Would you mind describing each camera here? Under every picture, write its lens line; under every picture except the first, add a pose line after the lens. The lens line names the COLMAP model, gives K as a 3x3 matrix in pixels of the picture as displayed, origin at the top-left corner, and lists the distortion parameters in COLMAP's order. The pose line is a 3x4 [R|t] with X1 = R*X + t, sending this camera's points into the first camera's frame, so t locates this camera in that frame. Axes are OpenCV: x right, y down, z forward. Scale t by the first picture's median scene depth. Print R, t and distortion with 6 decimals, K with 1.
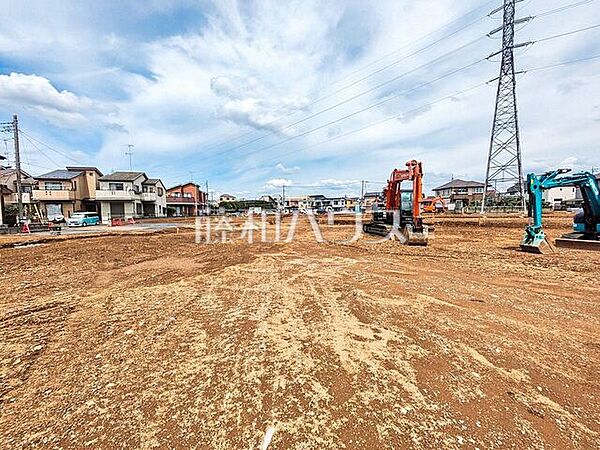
lens RADIAL K [[237.6, 0, 300.0], [0, 237.6, 225.0], [0, 0, 1]] dist [0.000272, -0.000031]
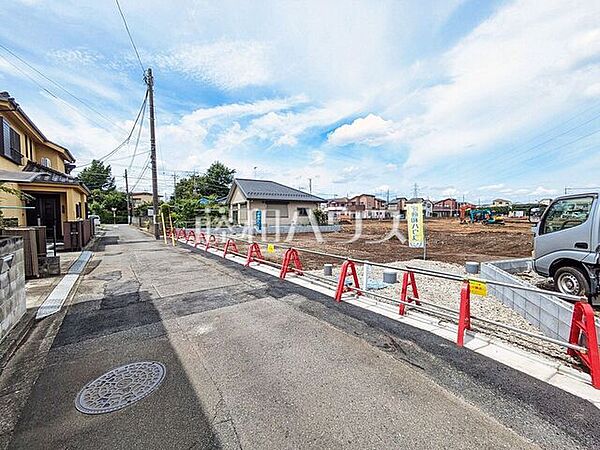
lens RADIAL K [[237.6, 0, 300.0], [0, 237.6, 225.0], [0, 0, 1]] dist [0.000272, -0.000031]
pose [[0.461624, 0.047511, -0.885803, 0.594385], [-0.057353, 0.998074, 0.023644, 0.038948], [0.885220, 0.039889, 0.463459, -0.771942]]
